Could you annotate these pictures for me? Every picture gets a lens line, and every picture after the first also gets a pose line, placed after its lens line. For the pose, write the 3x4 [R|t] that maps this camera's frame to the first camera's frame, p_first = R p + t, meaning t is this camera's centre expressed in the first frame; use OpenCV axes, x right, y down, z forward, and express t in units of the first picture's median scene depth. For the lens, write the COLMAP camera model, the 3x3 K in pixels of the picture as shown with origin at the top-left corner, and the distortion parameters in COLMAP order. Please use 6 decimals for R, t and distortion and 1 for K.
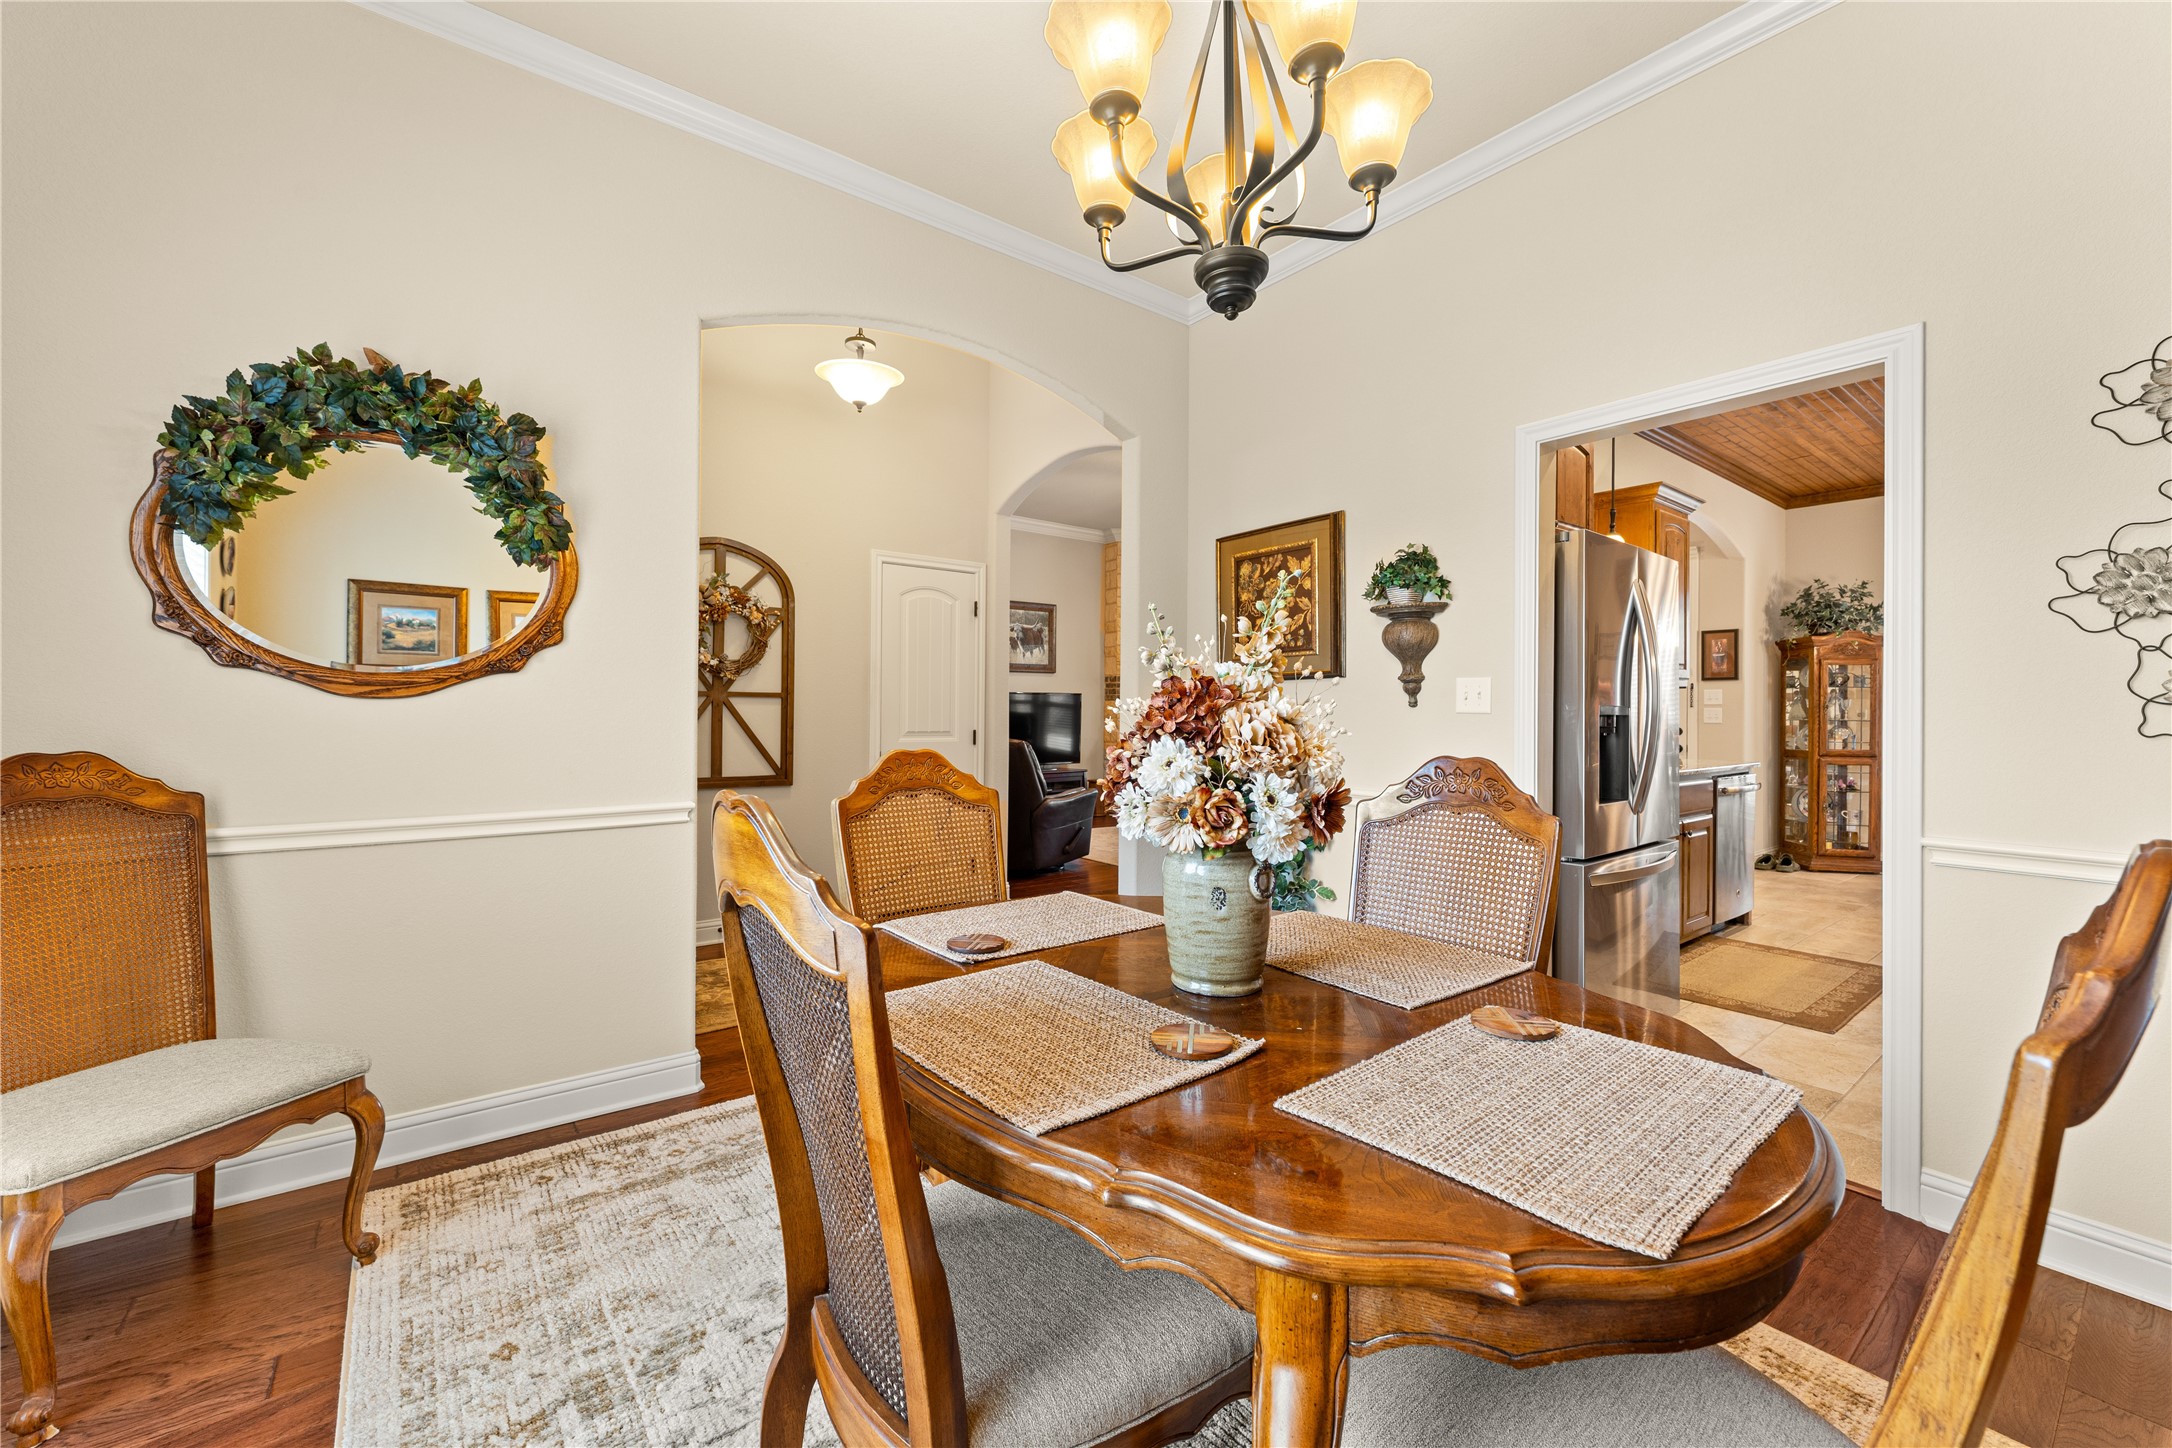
lens RADIAL K [[862.9, 0, 1074.6], [0, 862.9, 703.0], [0, 0, 1]] dist [0.001386, -0.000451]
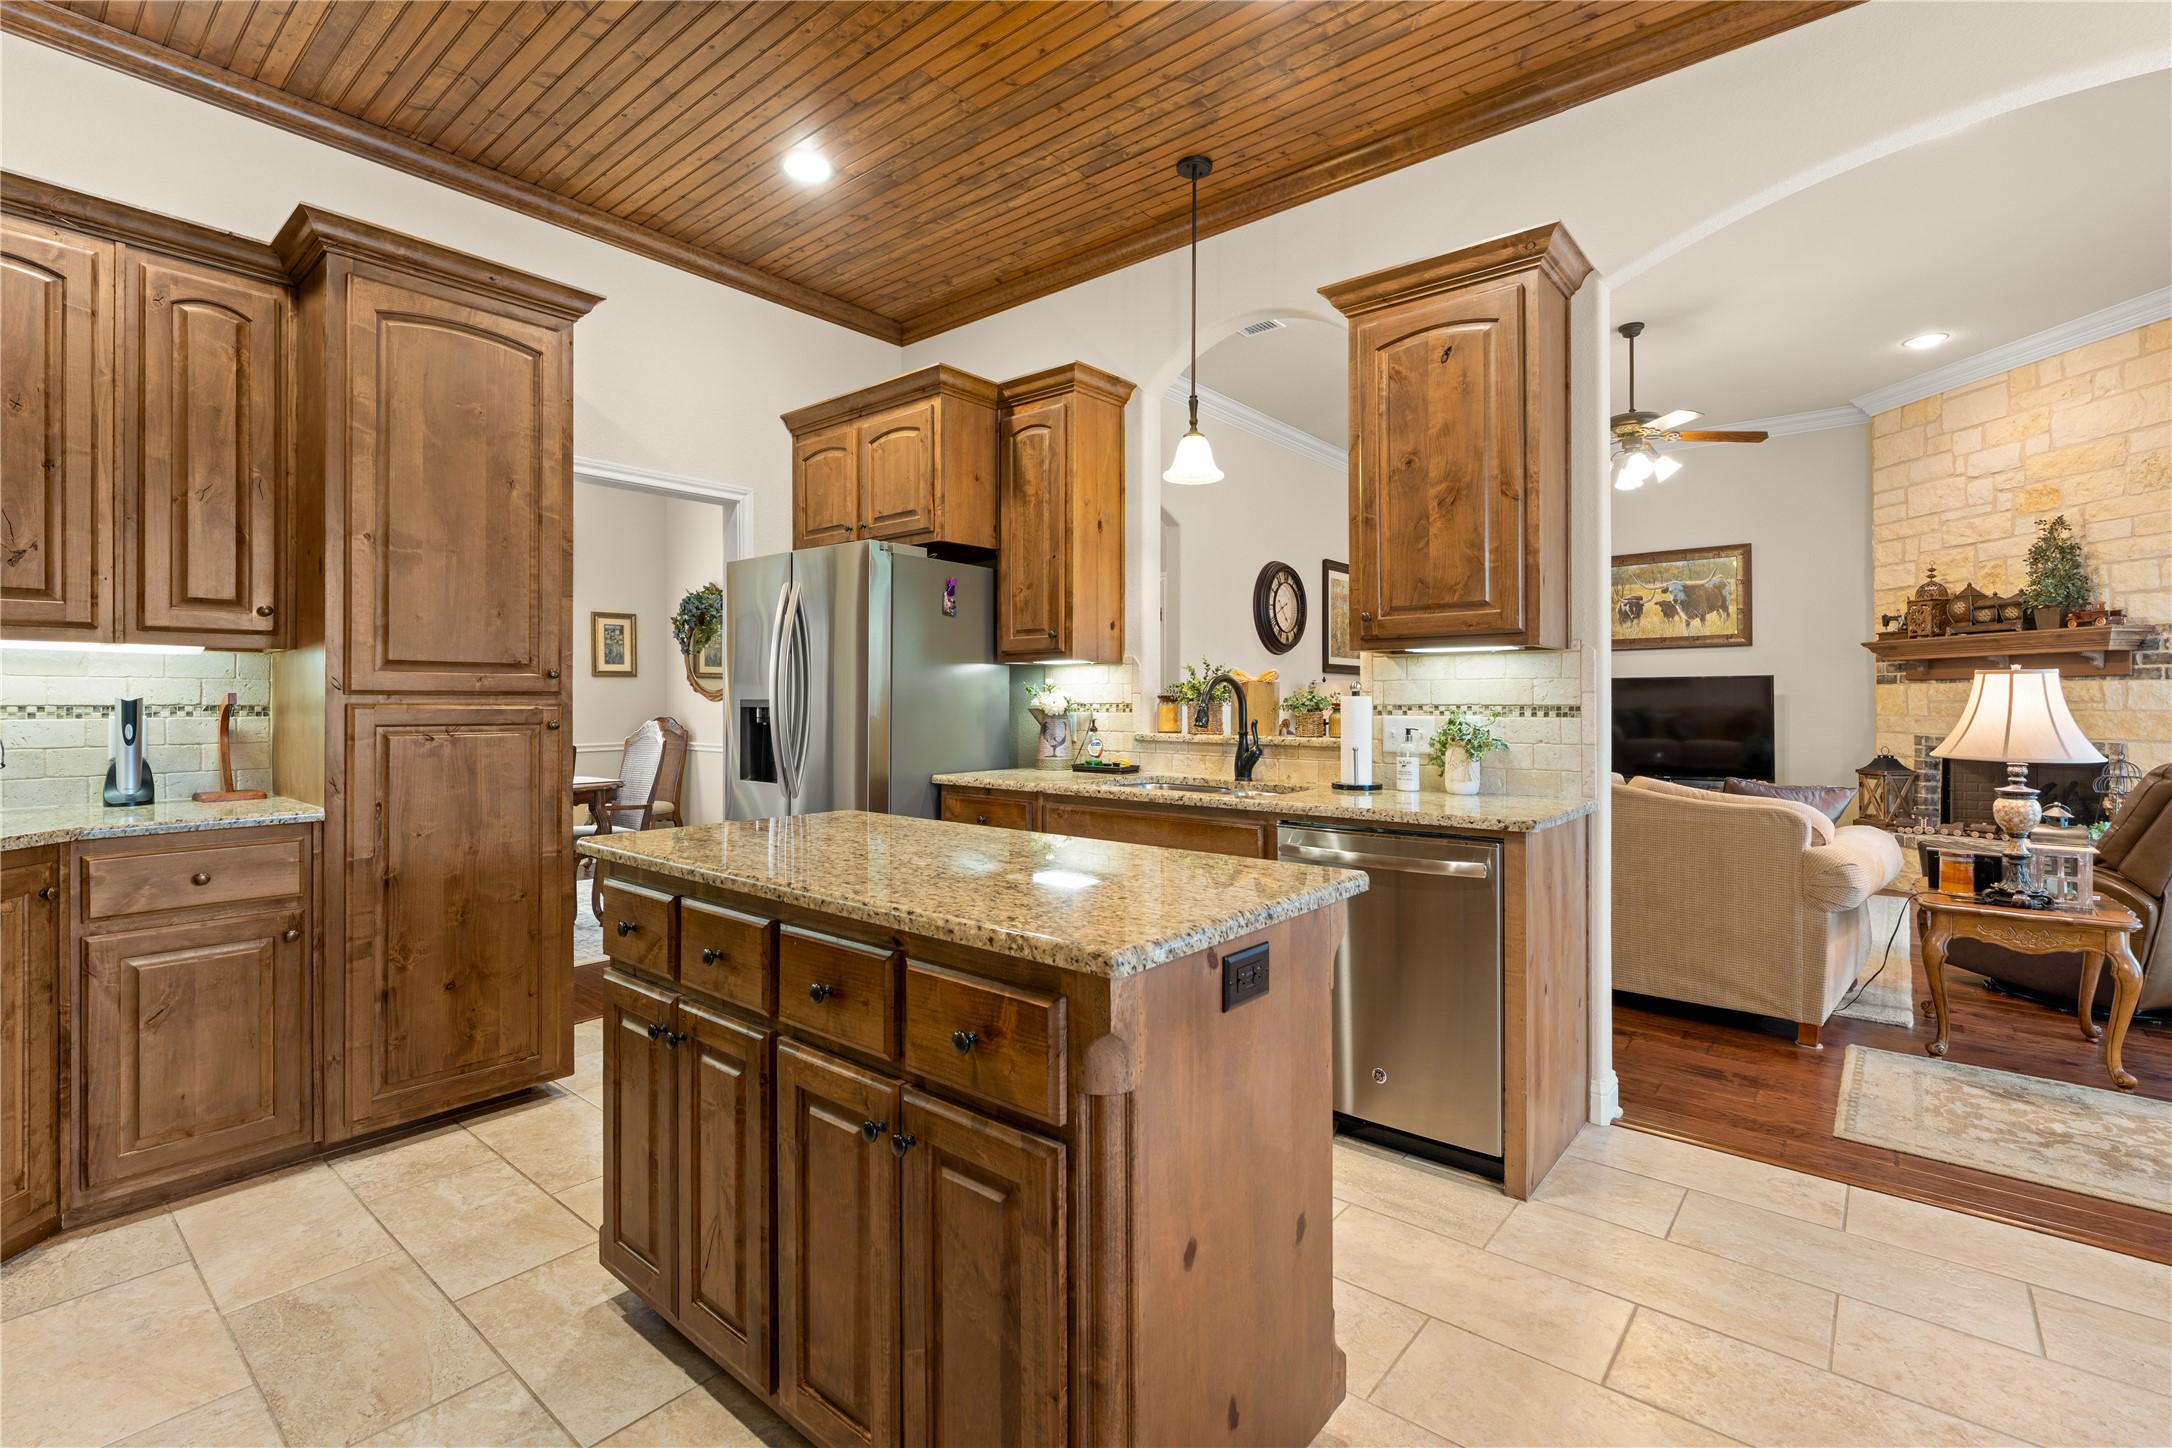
lens RADIAL K [[973.2, 0, 1080.2], [0, 973.2, 703.6], [0, 0, 1]] dist [-0.005654, -0.000153]
pose [[0.213047, 0.001010, -0.977041, 0.819204], [0.000630, 0.999999, 0.001171, 0.010964], [0.977042, -0.000865, 0.213047, 0.463954]]
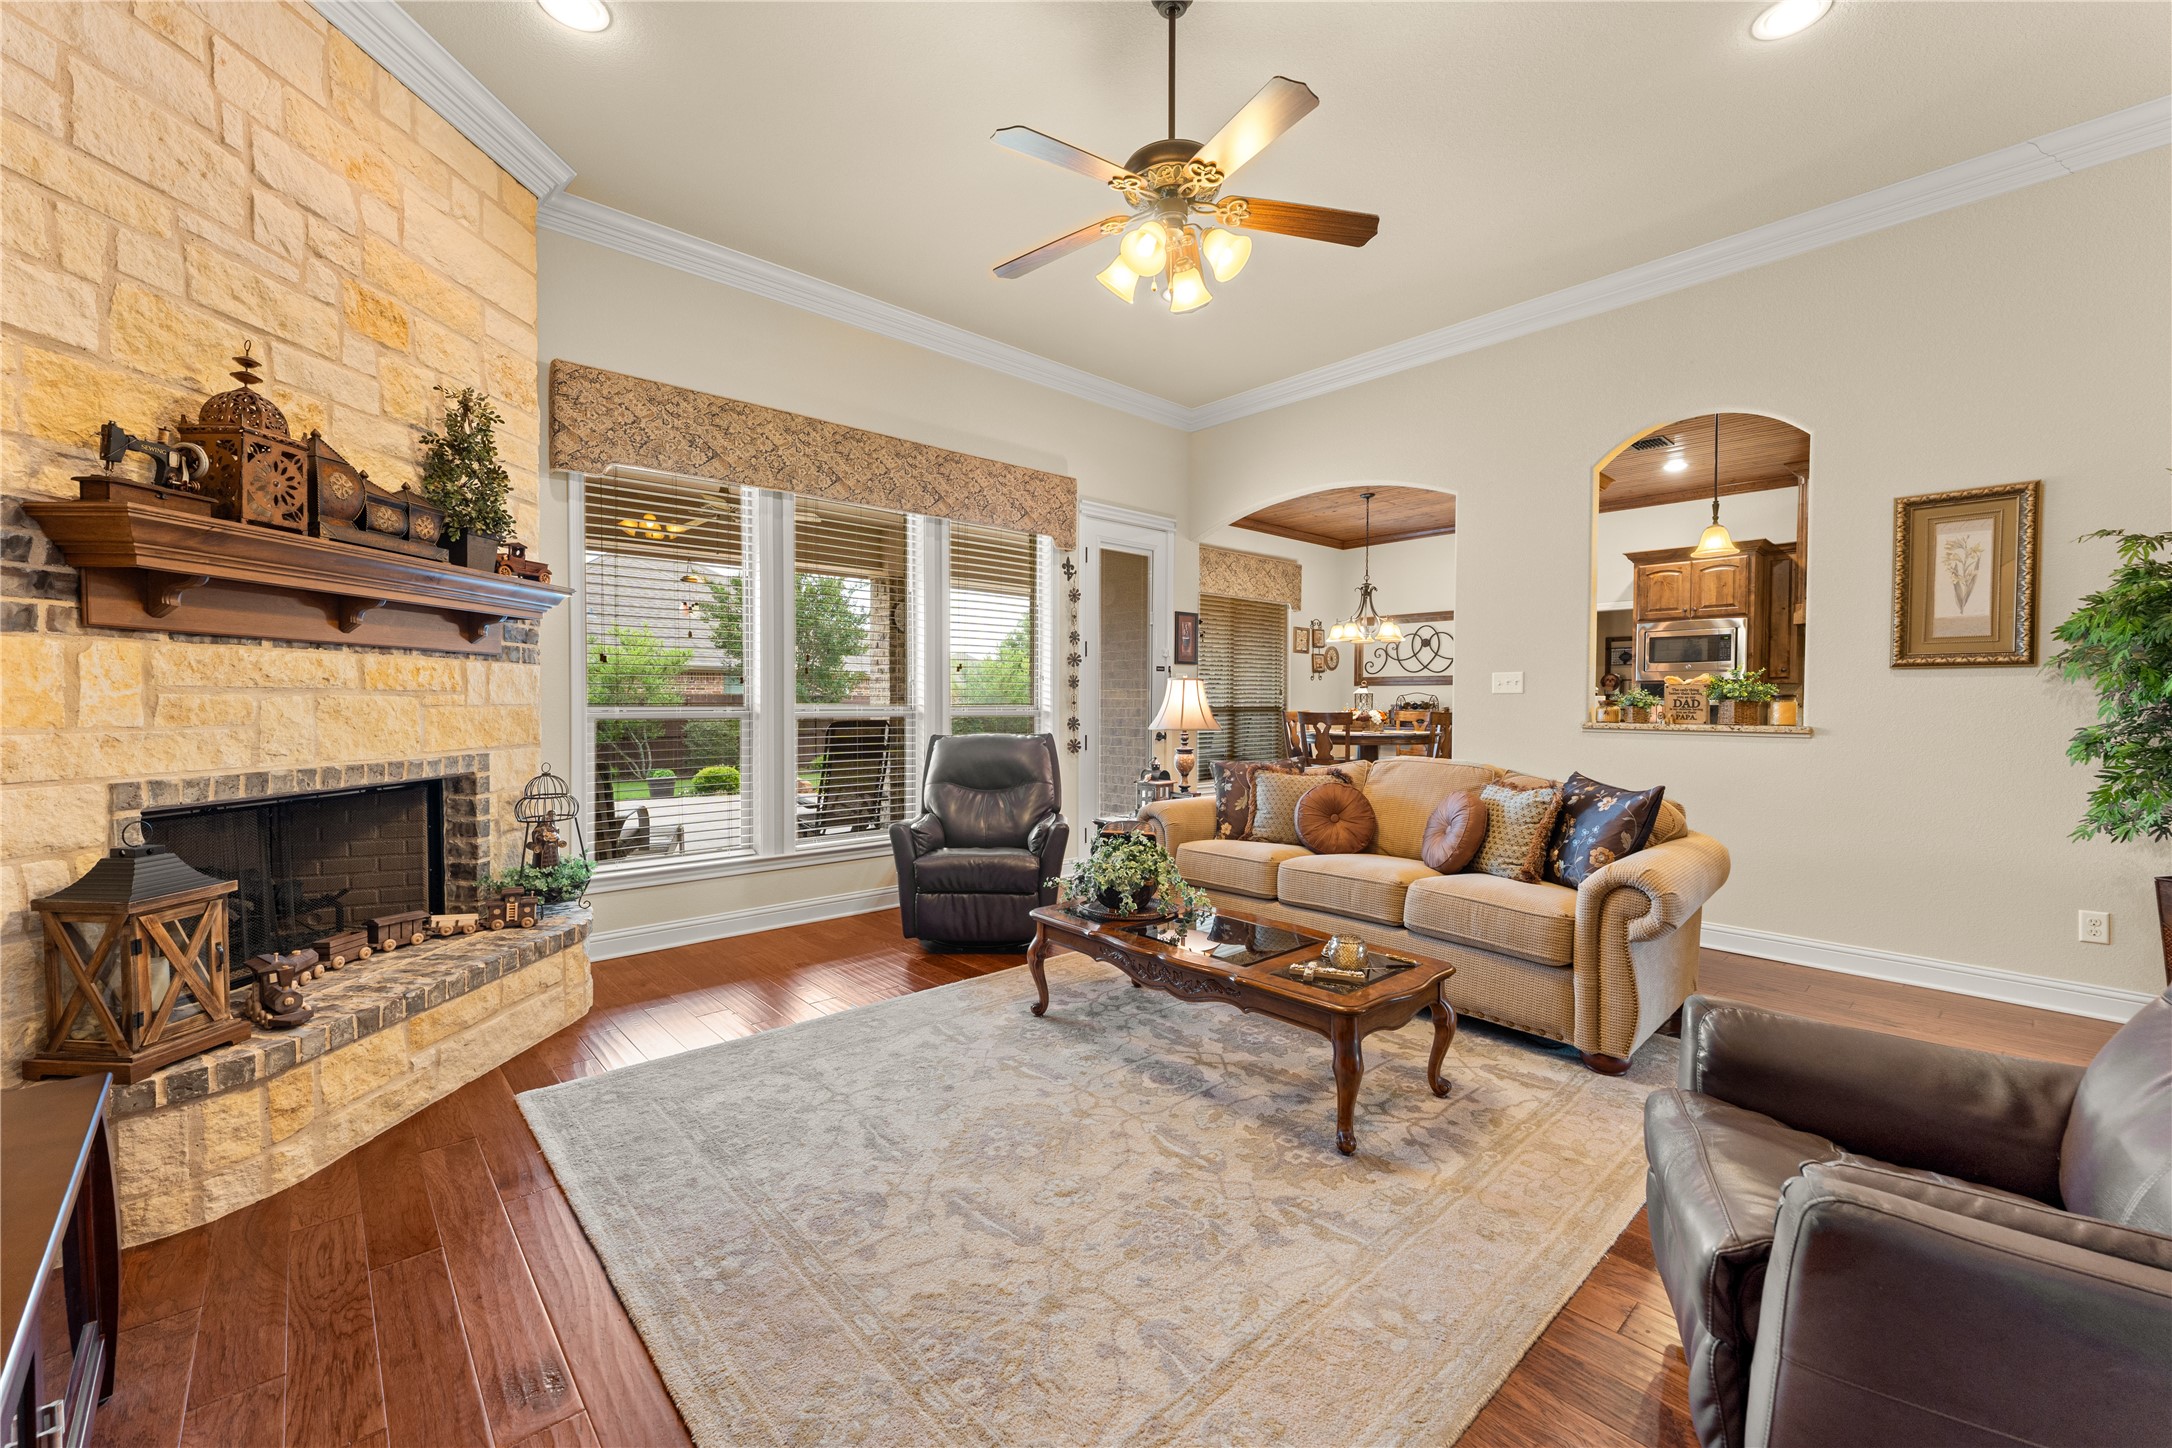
lens RADIAL K [[862.9, 0, 1085.1], [0, 862.9, 727.0], [0, 0, 1]] dist [0.001386, -0.000451]
pose [[-0.078837, -0.031999, 0.996374, -0.197737], [-0.003796, 0.999487, 0.031798, 0.013241], [-0.996880, -0.001275, -0.078918, 1.112409]]
